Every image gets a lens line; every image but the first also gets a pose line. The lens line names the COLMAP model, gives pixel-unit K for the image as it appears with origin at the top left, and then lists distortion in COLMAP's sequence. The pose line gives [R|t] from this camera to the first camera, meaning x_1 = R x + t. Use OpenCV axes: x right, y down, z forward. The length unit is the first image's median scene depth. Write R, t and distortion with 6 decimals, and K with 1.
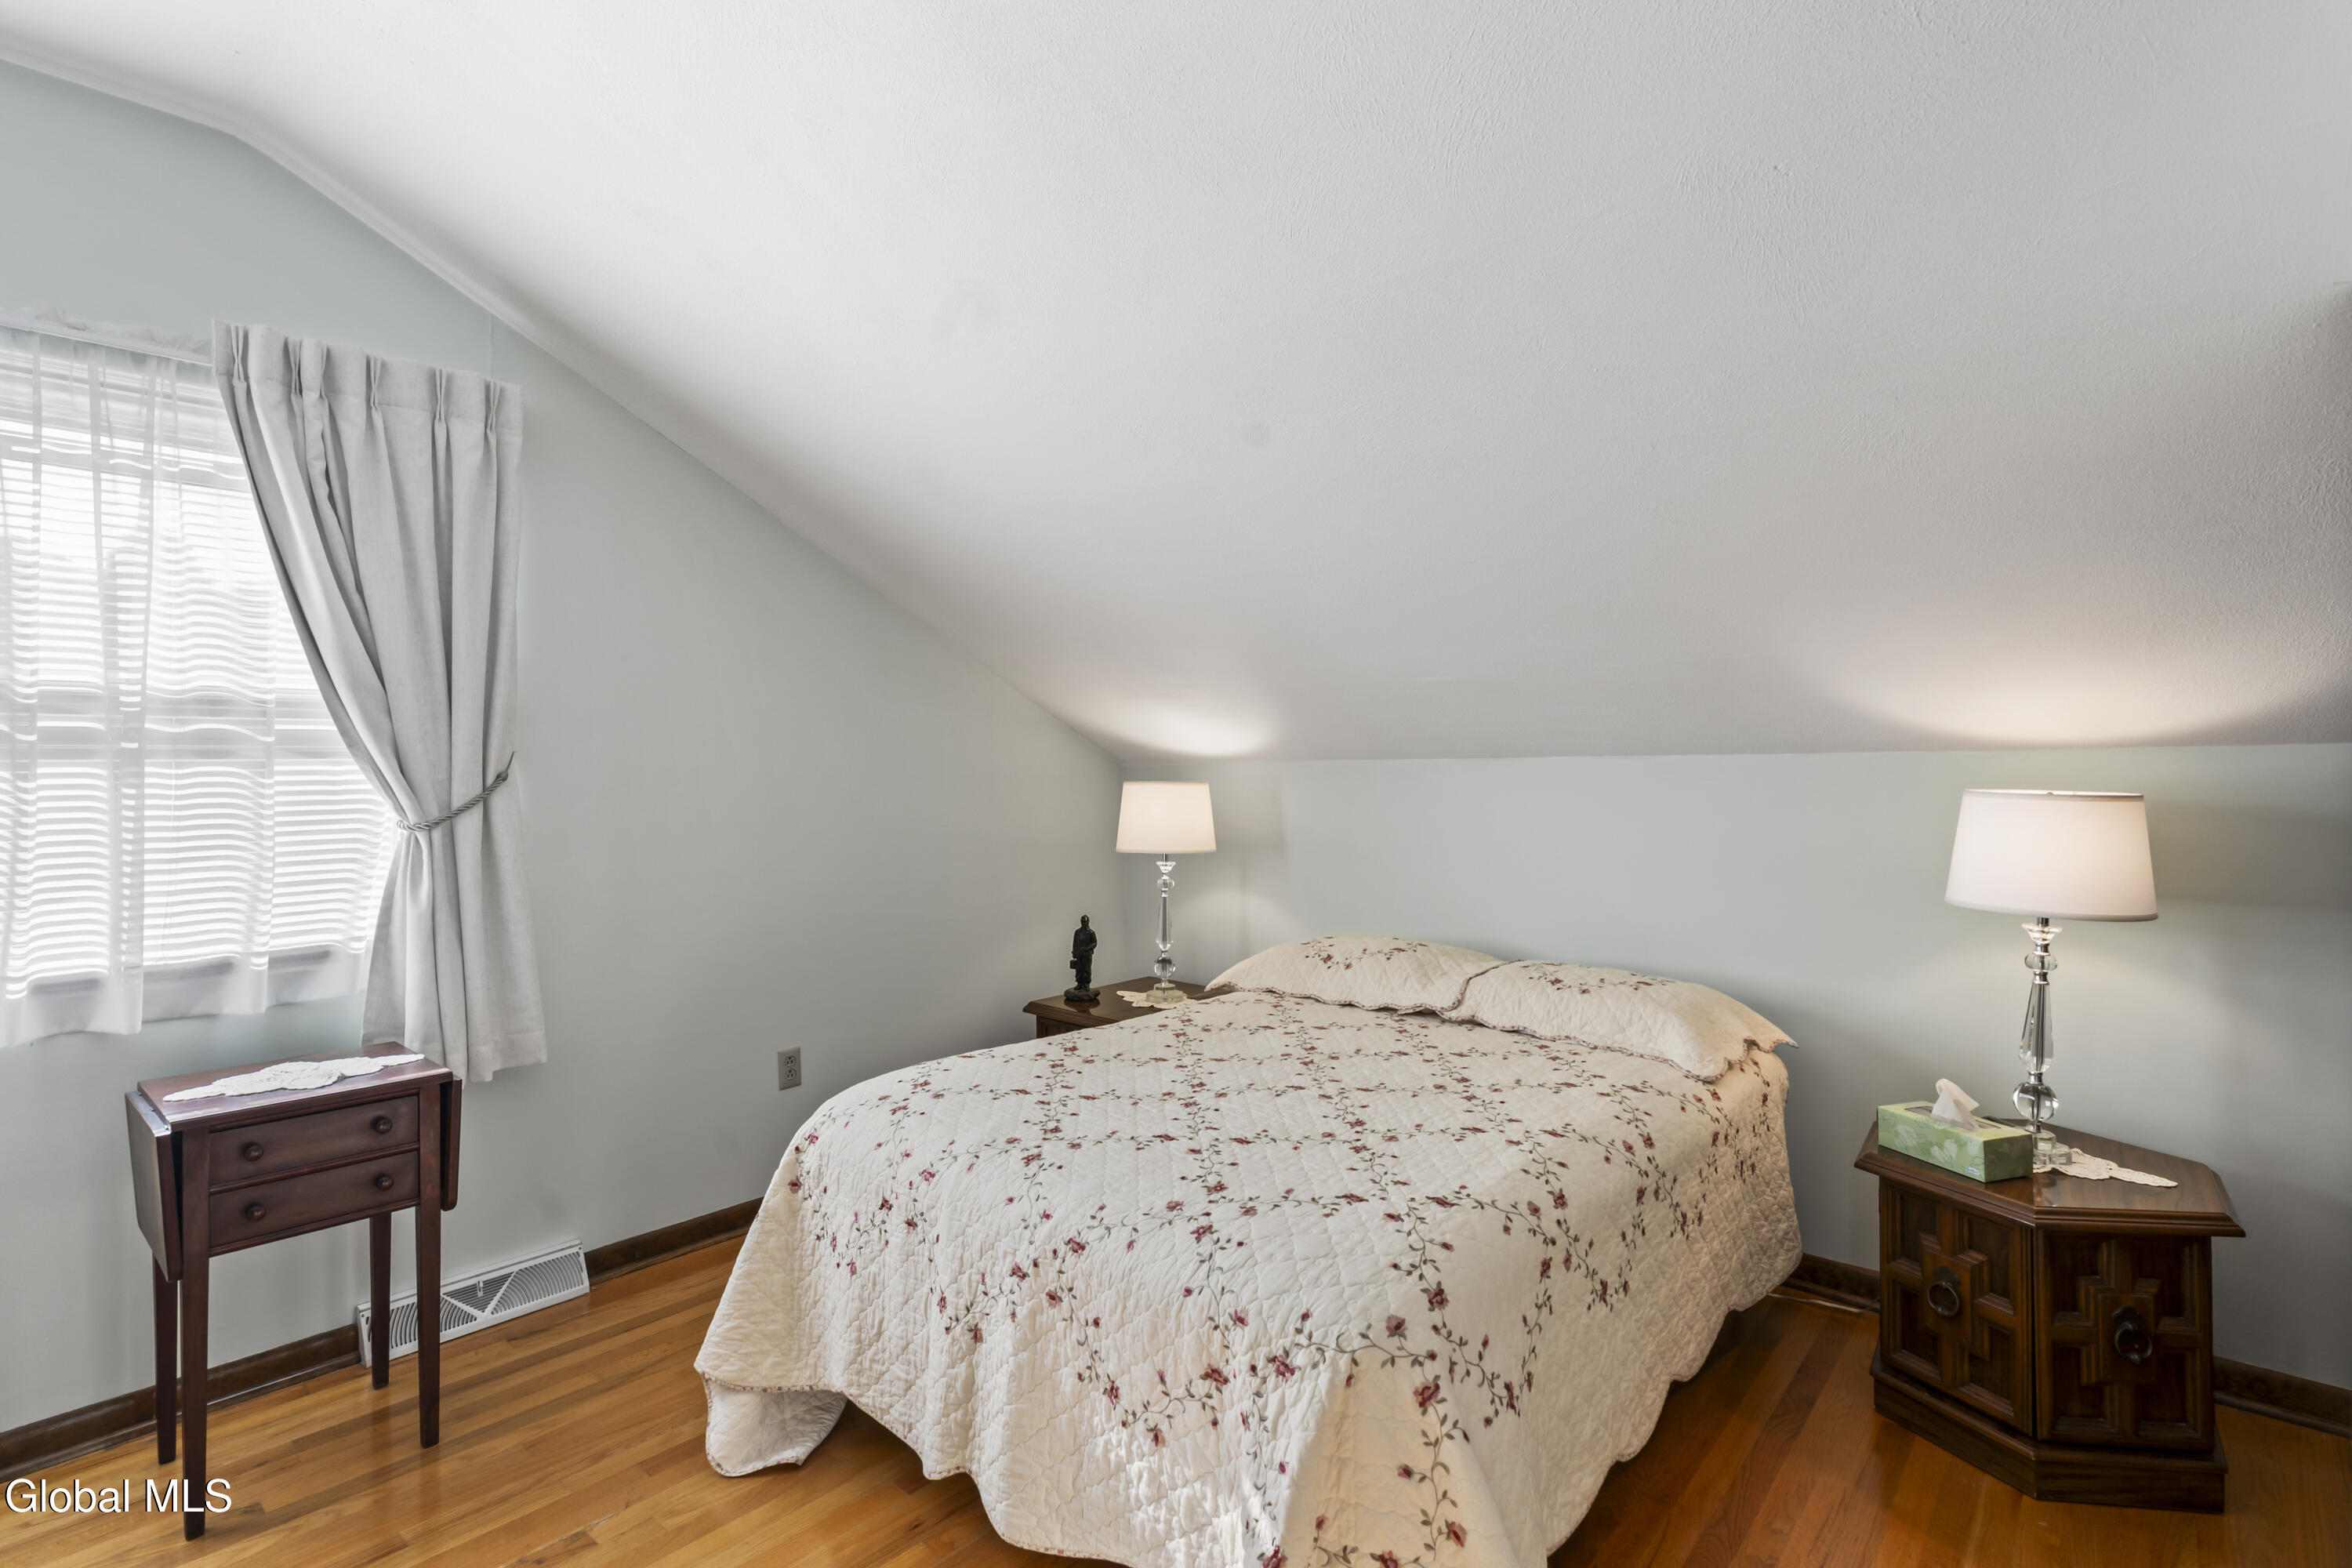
lens RADIAL K [[1127.9, 0, 1177.4], [0, 1127.9, 780.7], [0, 0, 1]] dist [0.002441, 0.000017]
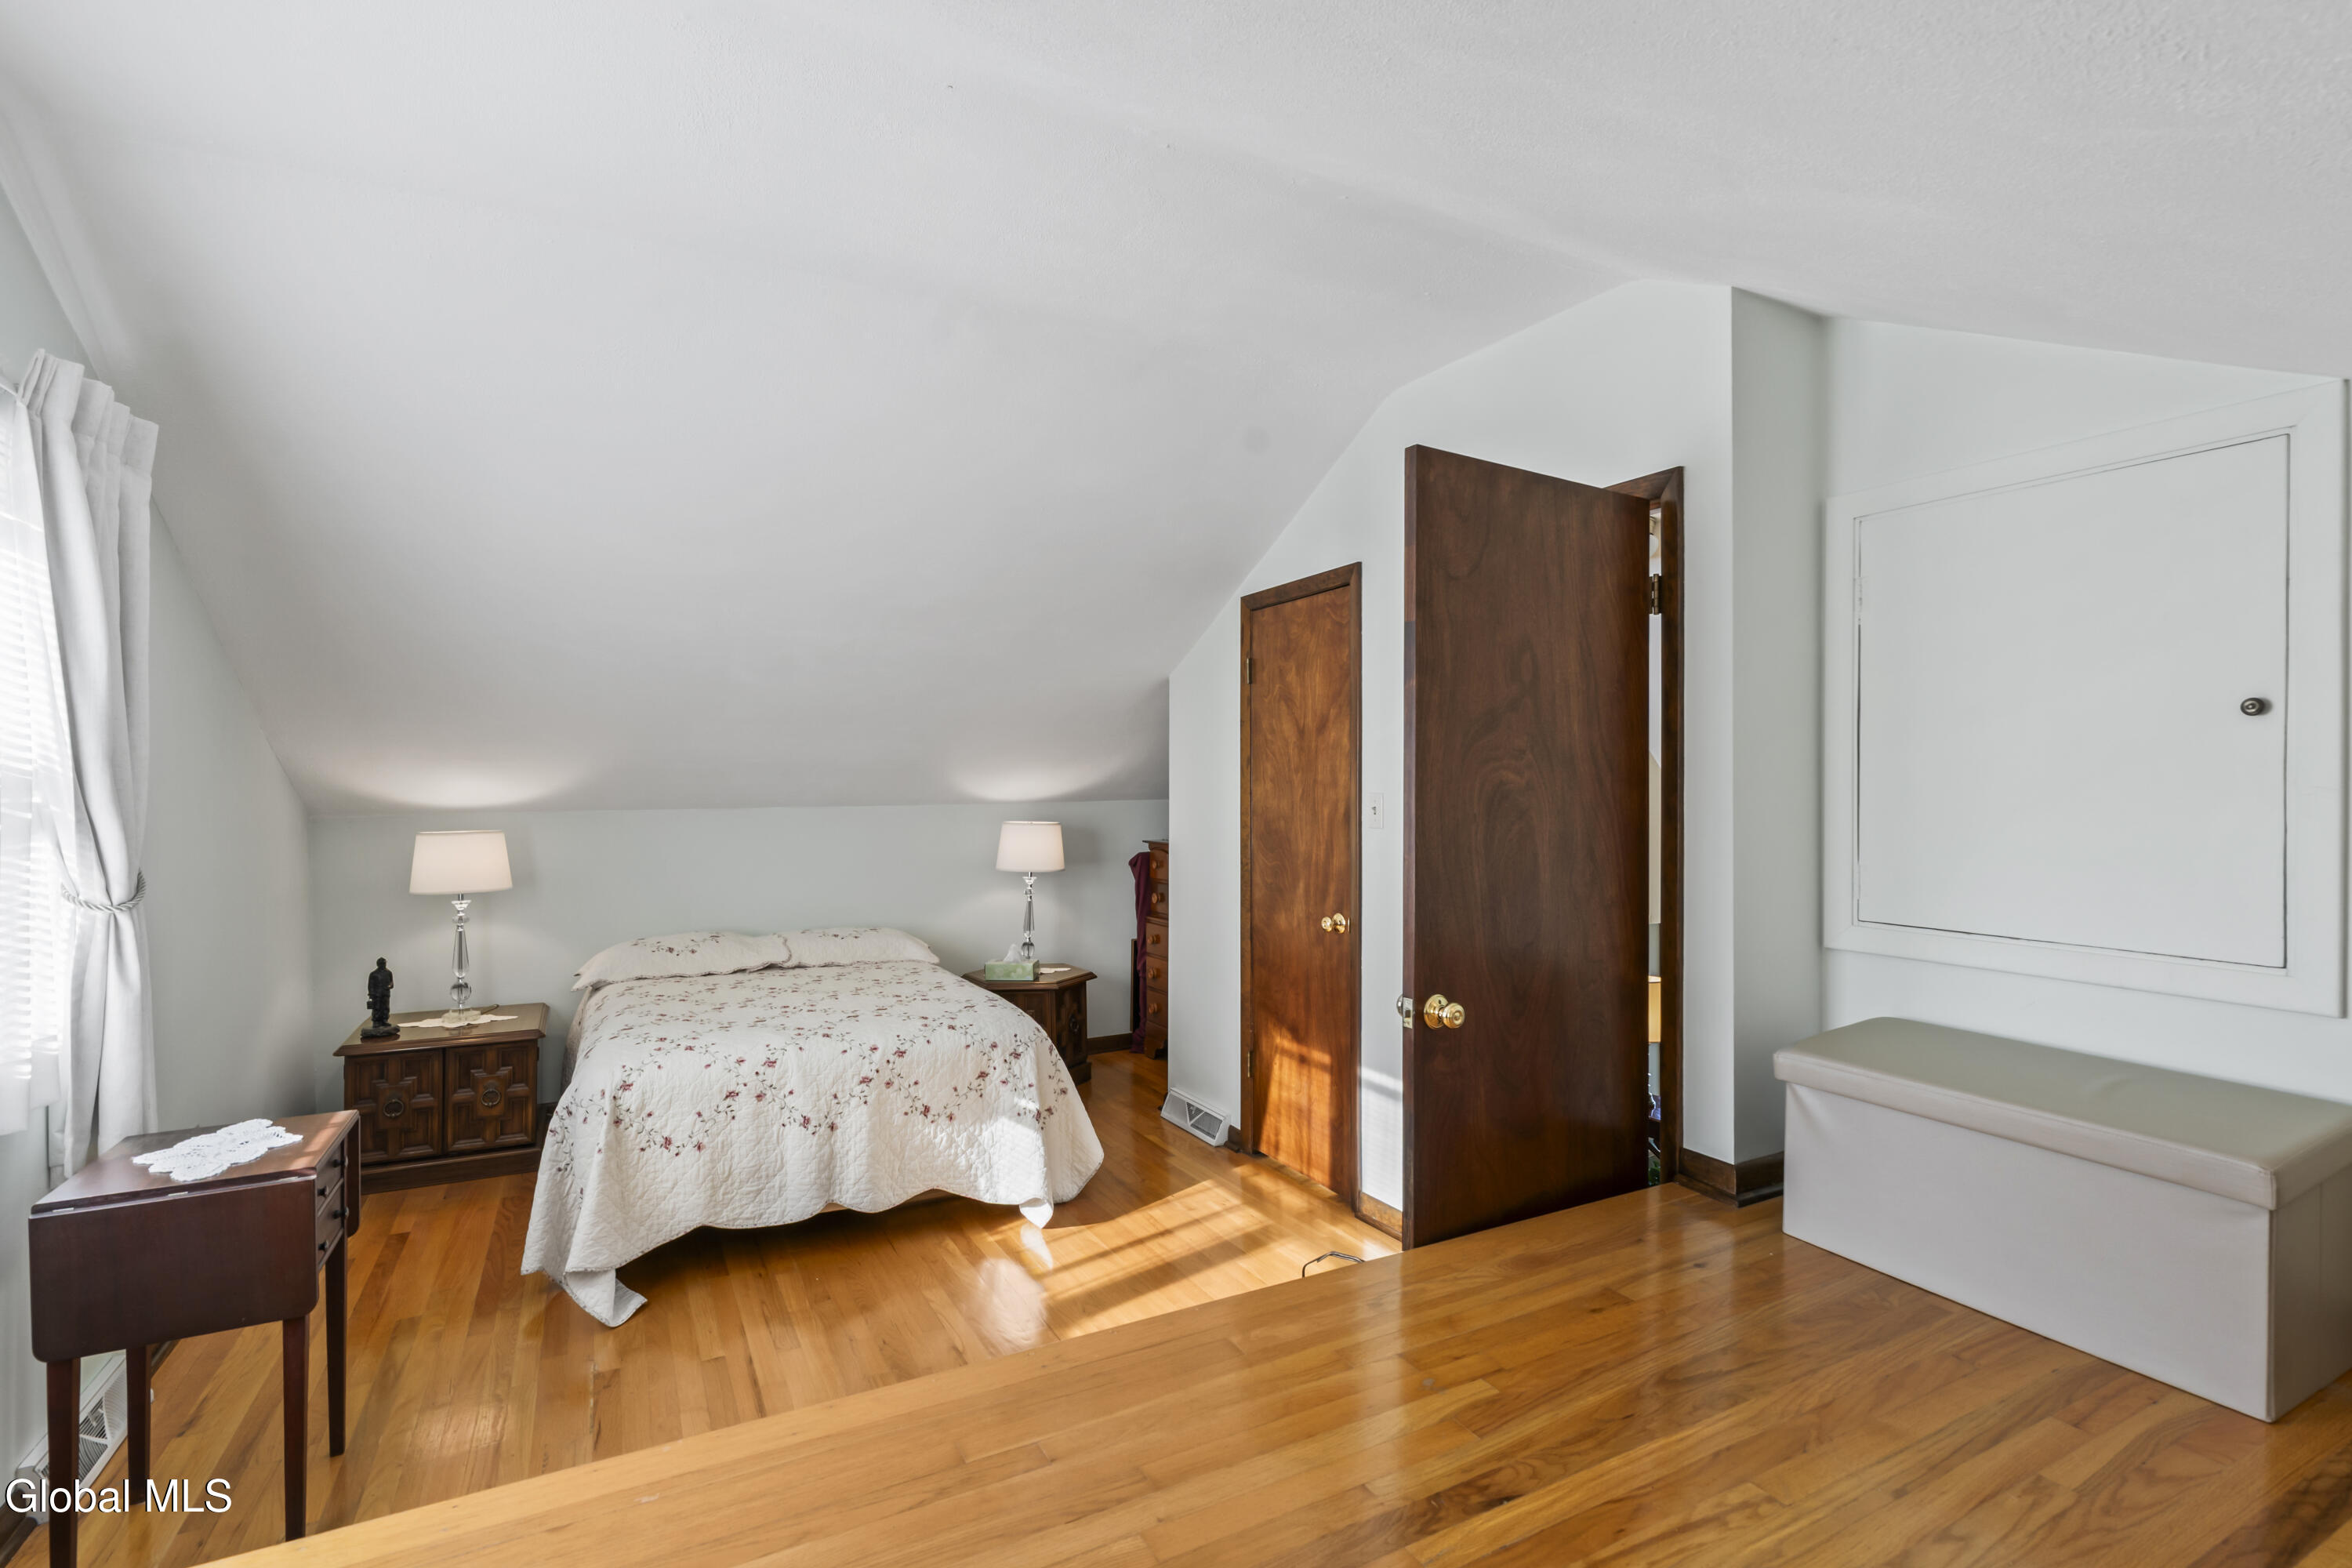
lens RADIAL K [[1127.9, 0, 1178.5], [0, 1127.9, 787.9], [0, 0, 1]] dist [0.002441, 0.000017]
pose [[0.356031, 0.000251, 0.934474, -1.508144], [0.012327, 0.999912, -0.004965, -0.052595], [-0.934393, 0.013287, 0.355997, -0.191483]]
